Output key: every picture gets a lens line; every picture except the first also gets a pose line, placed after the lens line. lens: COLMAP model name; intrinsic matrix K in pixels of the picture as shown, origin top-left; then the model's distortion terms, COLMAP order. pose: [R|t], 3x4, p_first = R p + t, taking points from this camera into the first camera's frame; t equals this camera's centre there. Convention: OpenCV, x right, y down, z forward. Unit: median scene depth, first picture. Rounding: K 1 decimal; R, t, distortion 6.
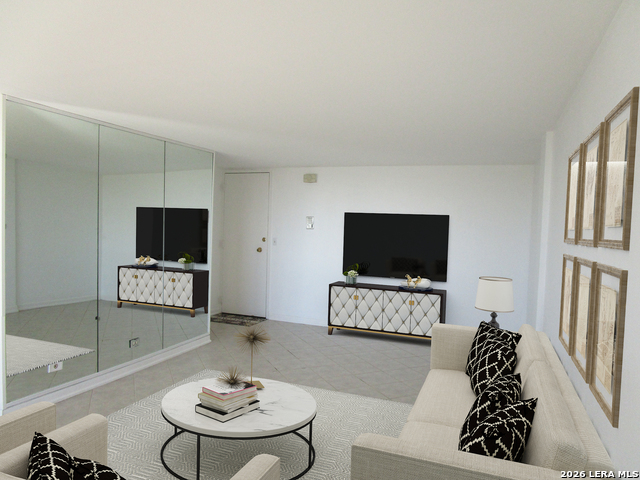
lens RADIAL K [[449.6, 0, 319.1], [0, 449.6, 240.9], [0, 0, 1]] dist [-0.036048, 0.010510]
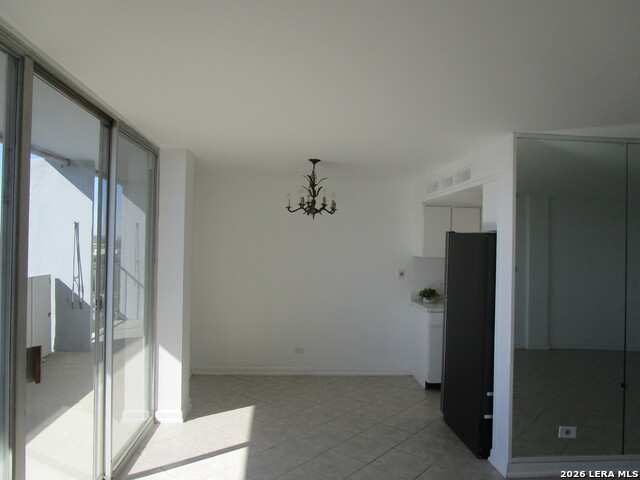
lens RADIAL K [[449.6, 0, 317.0], [0, 449.6, 239.2], [0, 0, 1]] dist [-0.036048, 0.010510]
pose [[0.441810, -0.025799, -0.896738, -0.028805], [-0.040286, 0.998007, -0.048561, -0.027110], [0.896204, 0.057581, 0.439890, 0.156670]]
